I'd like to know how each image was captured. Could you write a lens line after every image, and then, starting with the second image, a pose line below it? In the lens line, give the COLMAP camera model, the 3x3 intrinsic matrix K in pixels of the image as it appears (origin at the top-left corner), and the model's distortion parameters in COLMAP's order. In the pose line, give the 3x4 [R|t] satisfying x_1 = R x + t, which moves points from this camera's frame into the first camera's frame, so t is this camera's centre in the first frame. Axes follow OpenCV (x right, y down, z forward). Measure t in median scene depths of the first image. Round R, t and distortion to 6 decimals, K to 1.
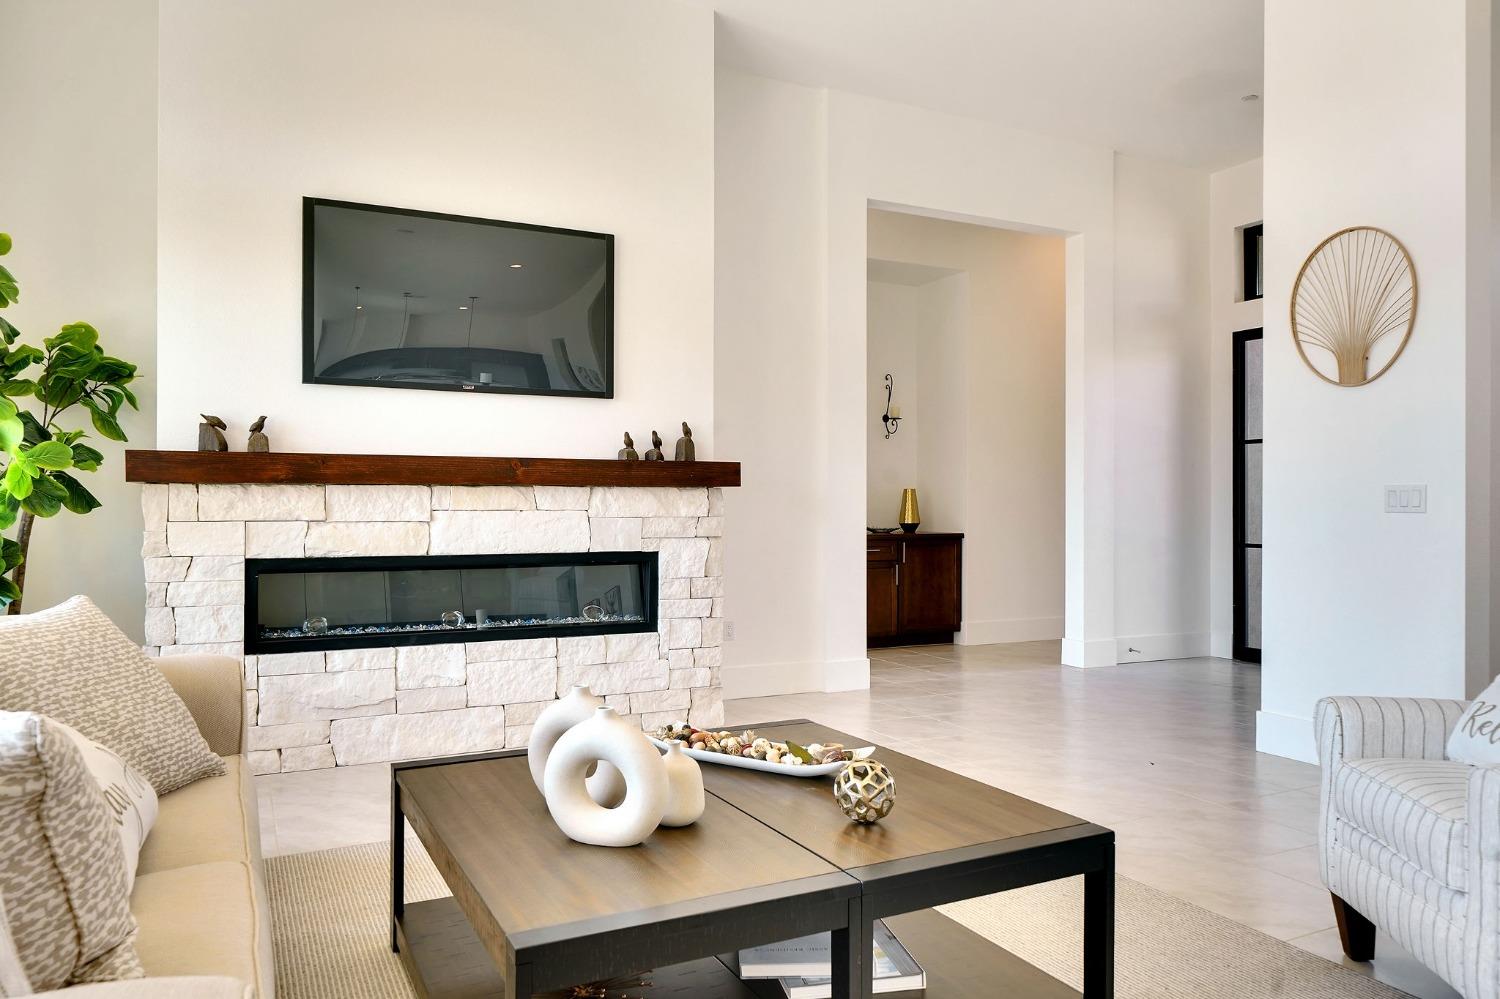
lens RADIAL K [[744.3, 0, 750.3], [0, 744.3, 508.9], [0, 0, 1]] dist [0.000761, 0.000037]
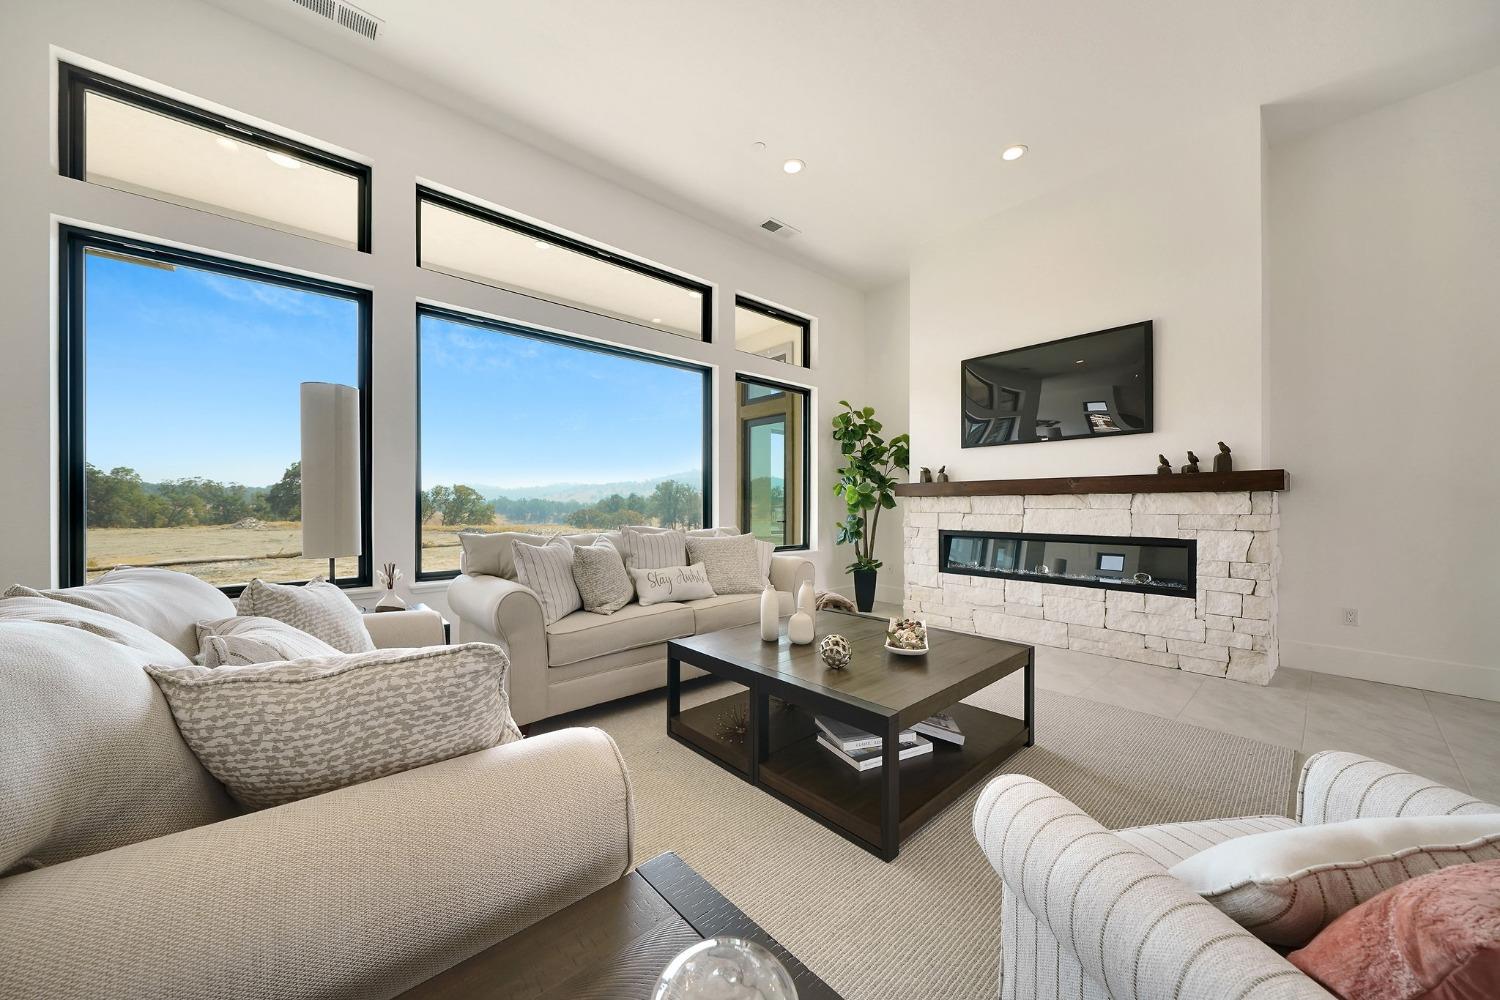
lens RADIAL K [[578.3, 0, 750.0], [0, 578.3, 500.0], [0, 0, 1]] dist [-0.000647, -0.000056]
pose [[0.414020, -0.002142, -0.910265, 0.518213], [0.002985, 0.999995, -0.000995, -0.017313], [0.910263, -0.002305, 0.414025, -0.184848]]
